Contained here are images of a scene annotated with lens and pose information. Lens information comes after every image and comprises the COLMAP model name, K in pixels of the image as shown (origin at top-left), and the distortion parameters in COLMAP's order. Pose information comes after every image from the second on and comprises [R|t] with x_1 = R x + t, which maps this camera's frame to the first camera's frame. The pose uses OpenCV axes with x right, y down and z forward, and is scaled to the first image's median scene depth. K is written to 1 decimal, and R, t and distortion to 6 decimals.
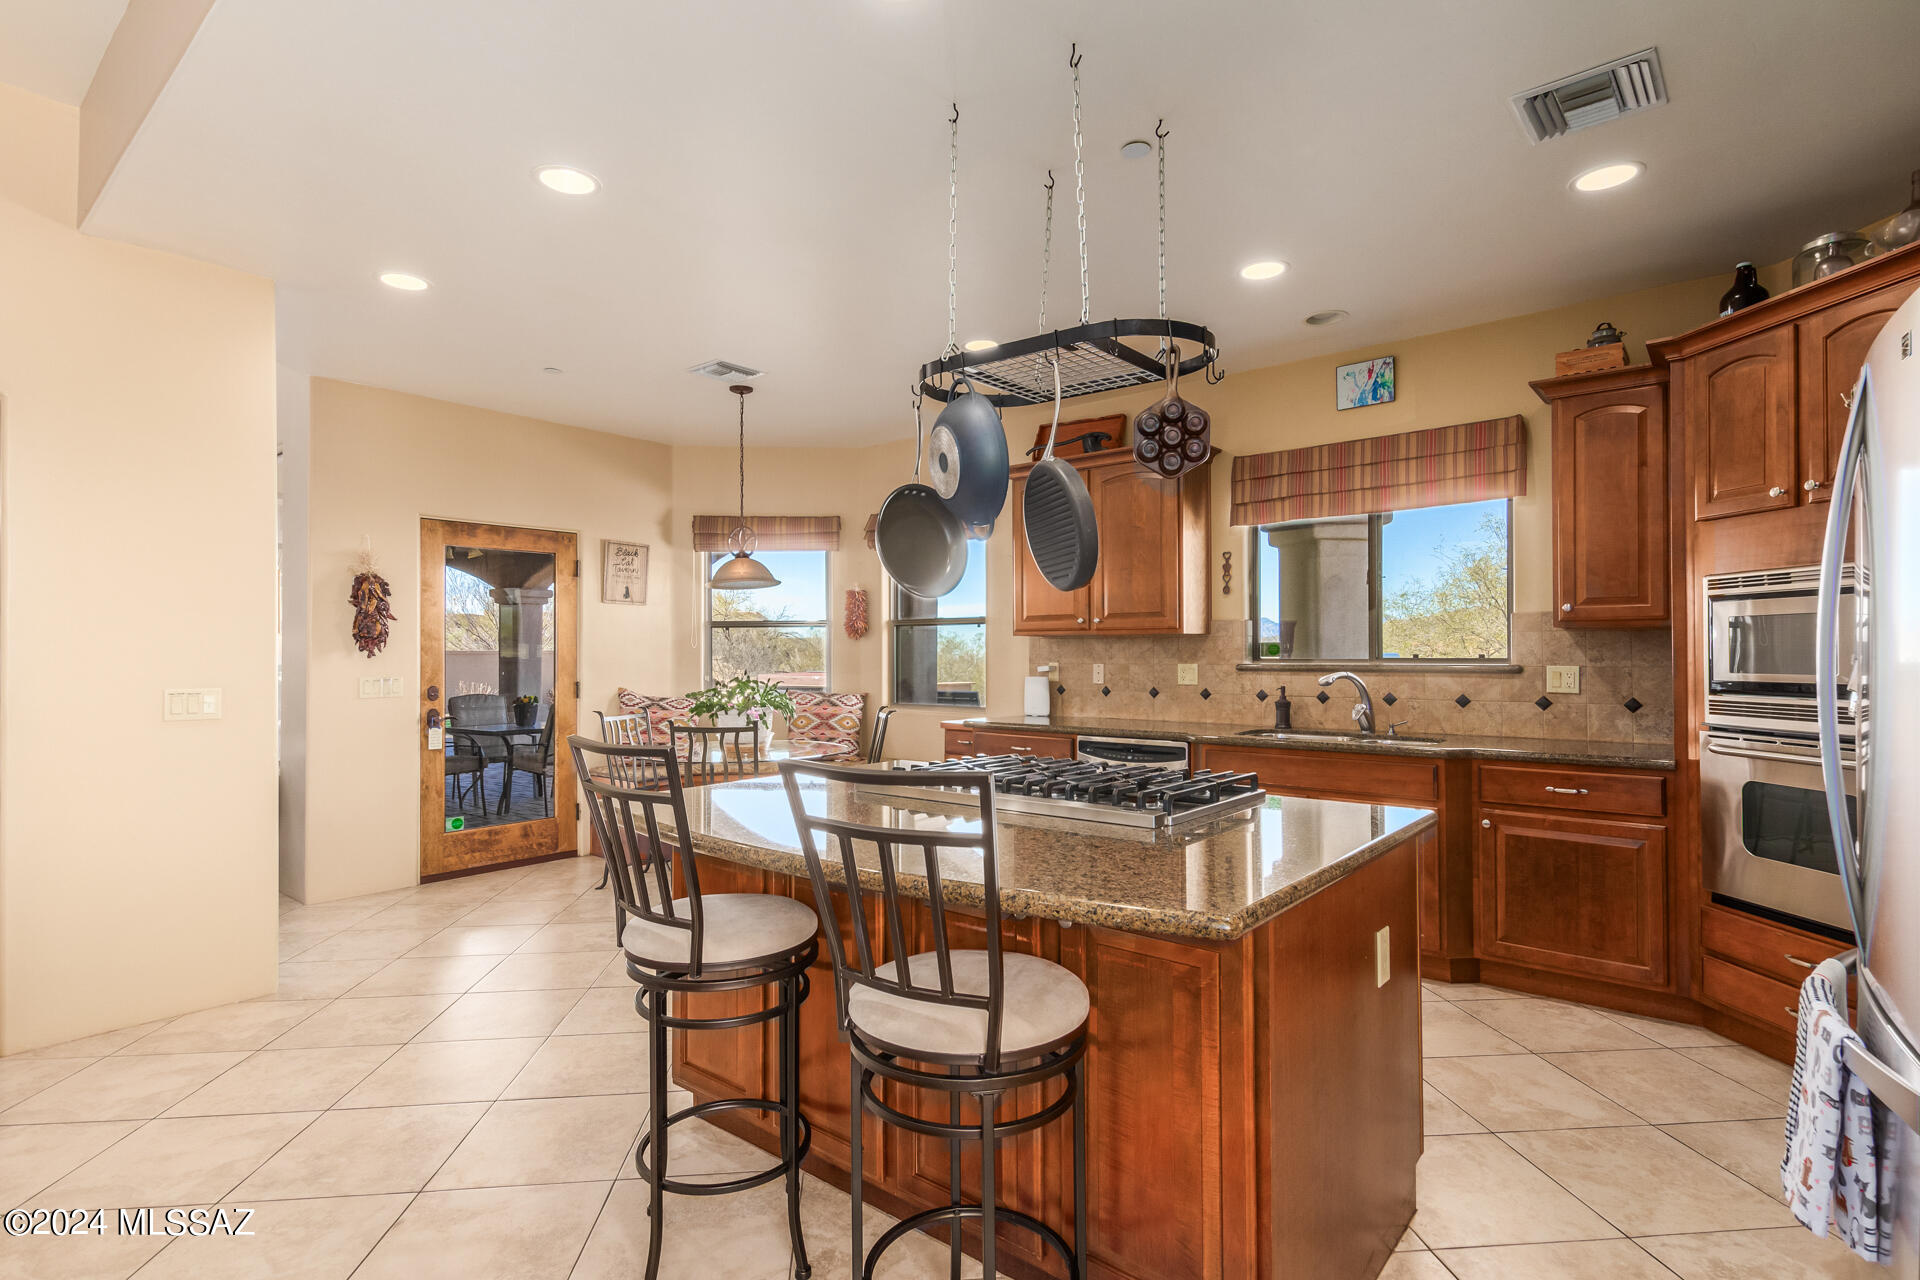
lens RADIAL K [[944.3, 0, 960.0], [0, 944.3, 640.0], [0, 0, 1]] dist [0.000186, -0.000633]
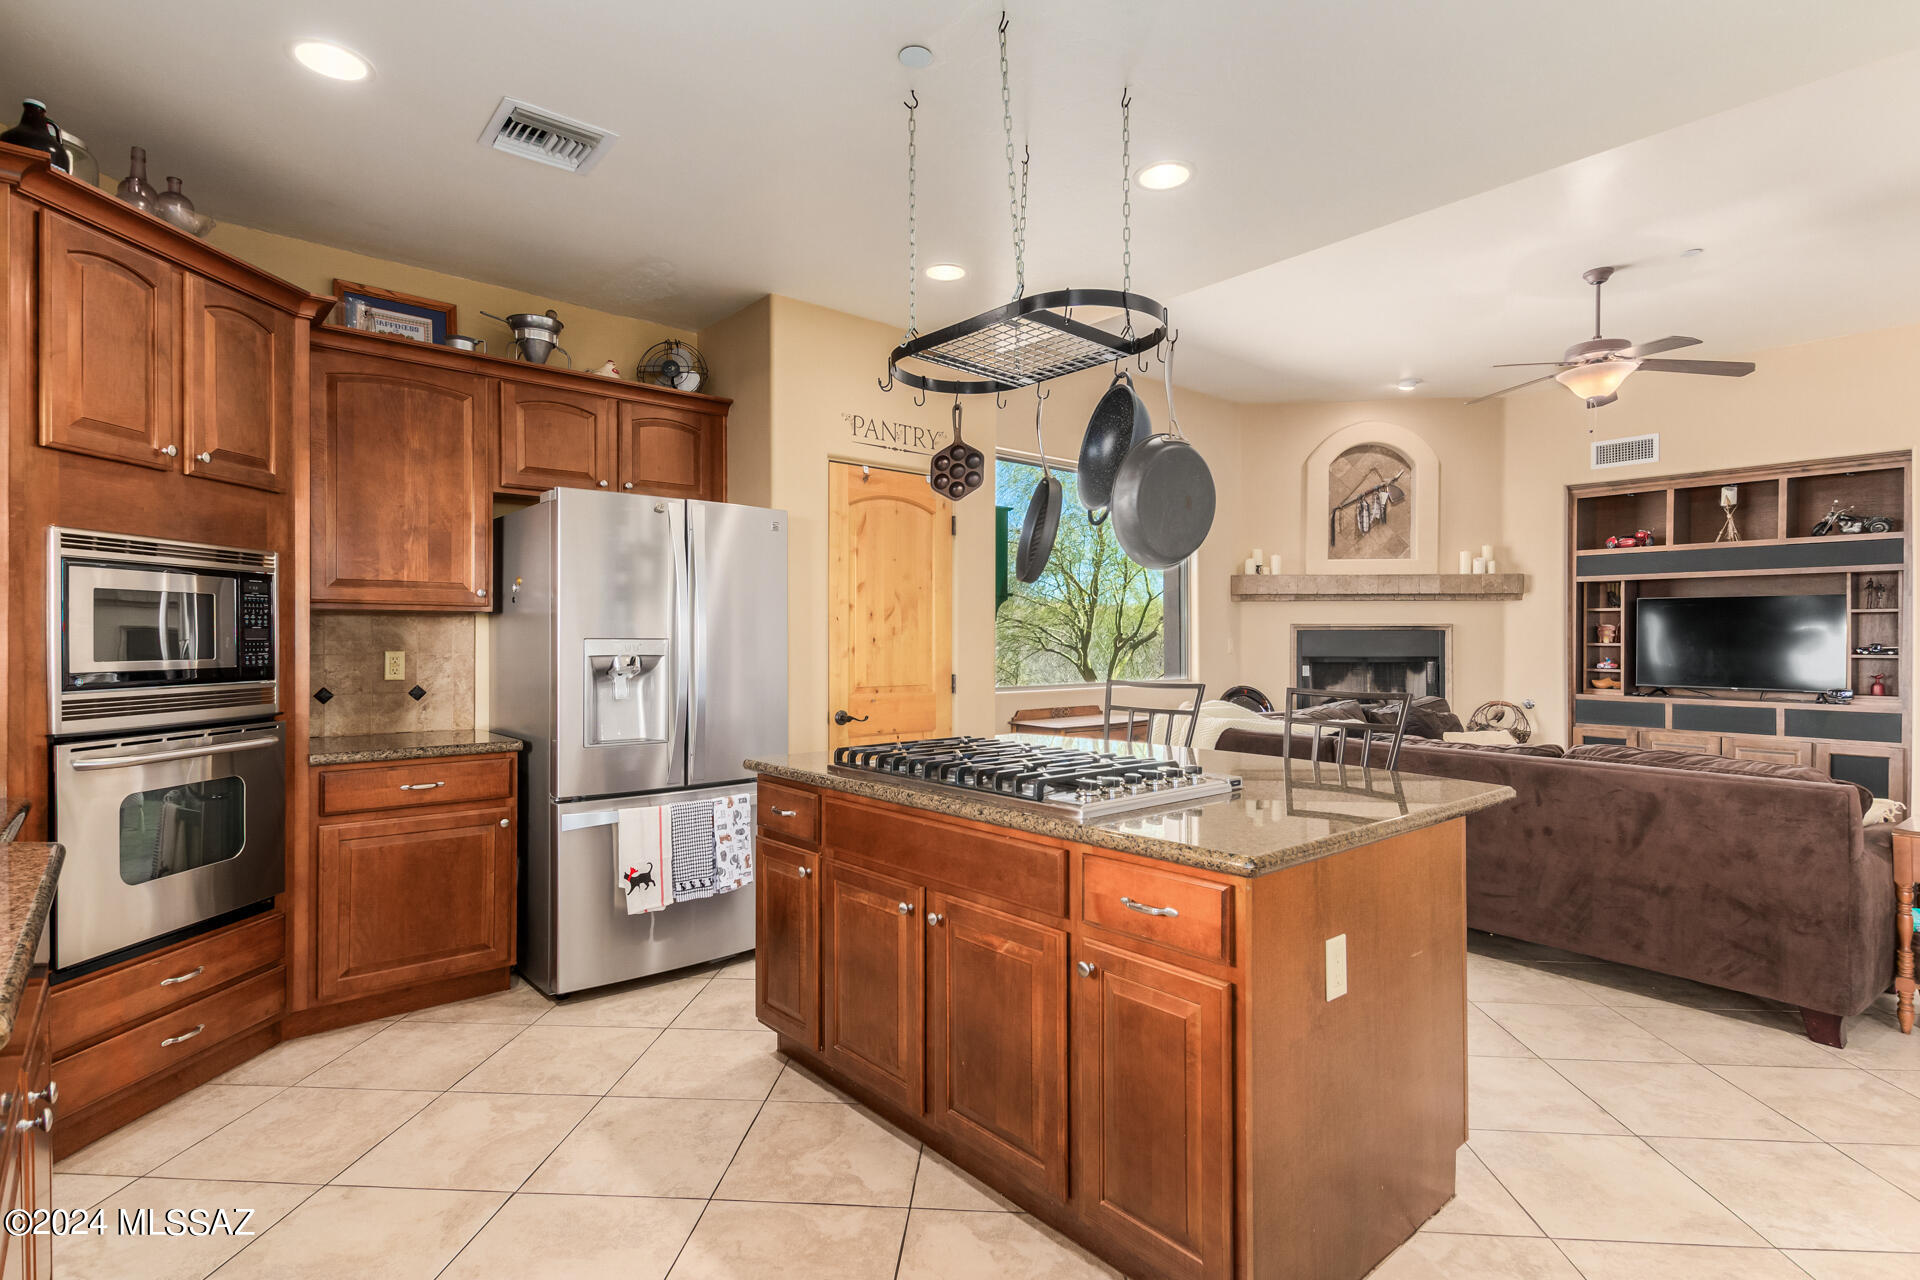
lens RADIAL K [[944.3, 0, 960.0], [0, 944.3, 640.0], [0, 0, 1]] dist [0.000186, -0.000633]
pose [[-0.987242, -0.001384, 0.159221, 0.003026], [-0.002439, 0.999976, -0.006426, 0.011960], [-0.159208, -0.006733, -0.987222, 0.945399]]
